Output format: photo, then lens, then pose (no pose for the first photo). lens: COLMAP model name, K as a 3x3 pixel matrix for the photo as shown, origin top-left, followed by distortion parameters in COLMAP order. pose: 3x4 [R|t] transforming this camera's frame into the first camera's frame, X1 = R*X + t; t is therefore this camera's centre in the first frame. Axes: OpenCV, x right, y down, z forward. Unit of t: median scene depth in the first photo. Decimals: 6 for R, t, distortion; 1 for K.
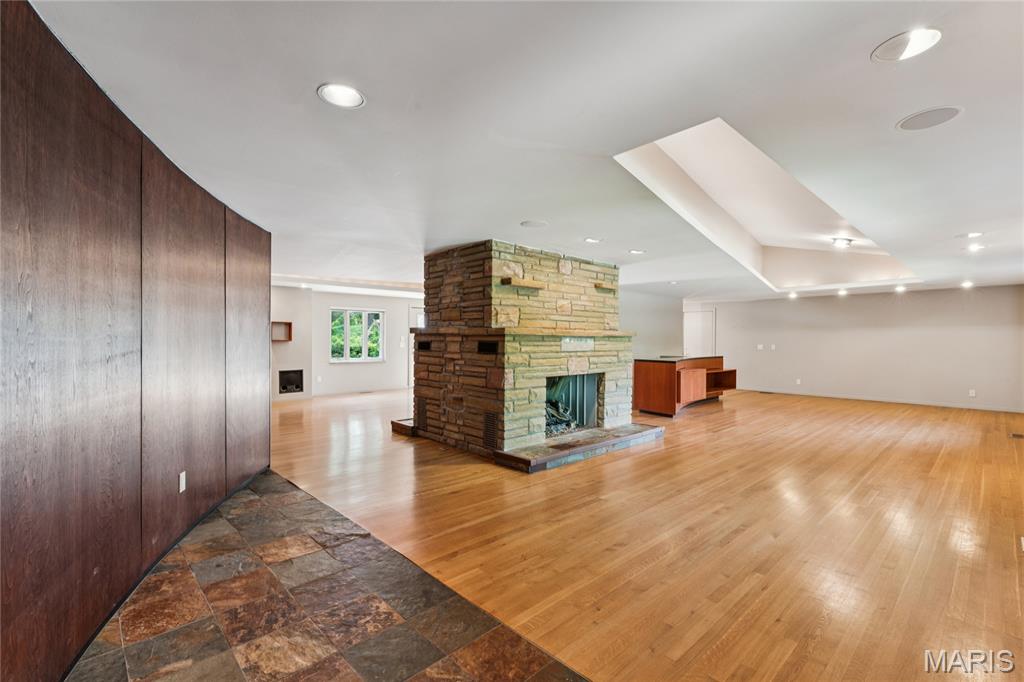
lens RADIAL K [[455.3, 0, 510.1], [0, 455.3, 343.9], [0, 0, 1]] dist [-0.000777, -0.001329]
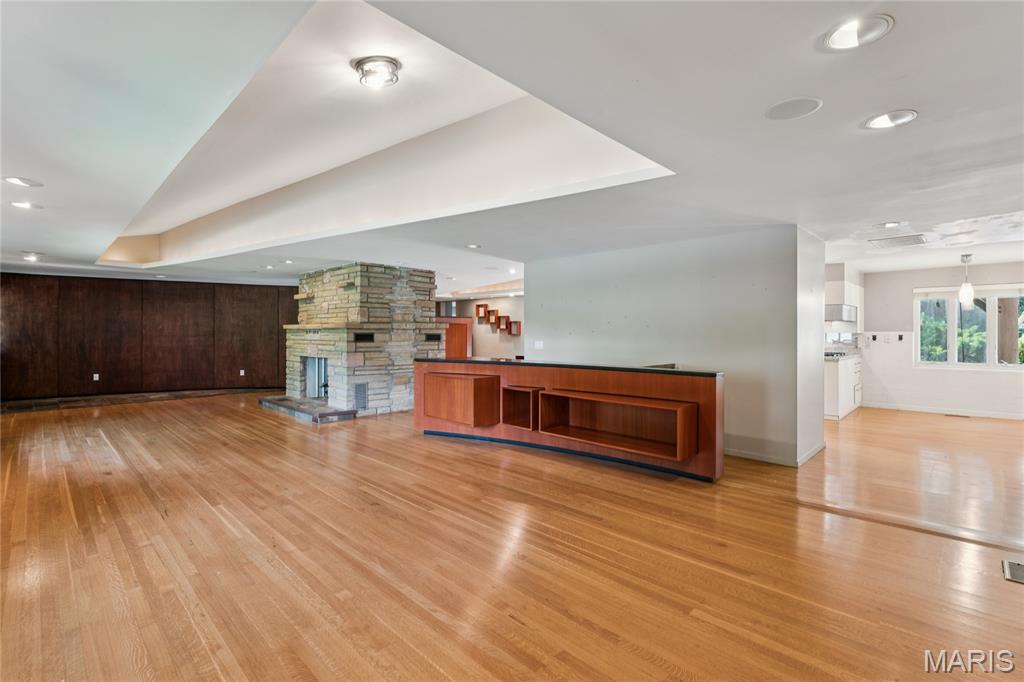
lens RADIAL K [[474.4, 0, 508.8], [0, 474.4, 336.8], [0, 0, 1]] dist [0.002221, 0.000823]
pose [[0.068270, 0.001198, -0.997666, 2.330209], [-0.011463, 0.999934, 0.000417, -0.000967], [0.997601, 0.011408, 0.068279, 2.165048]]
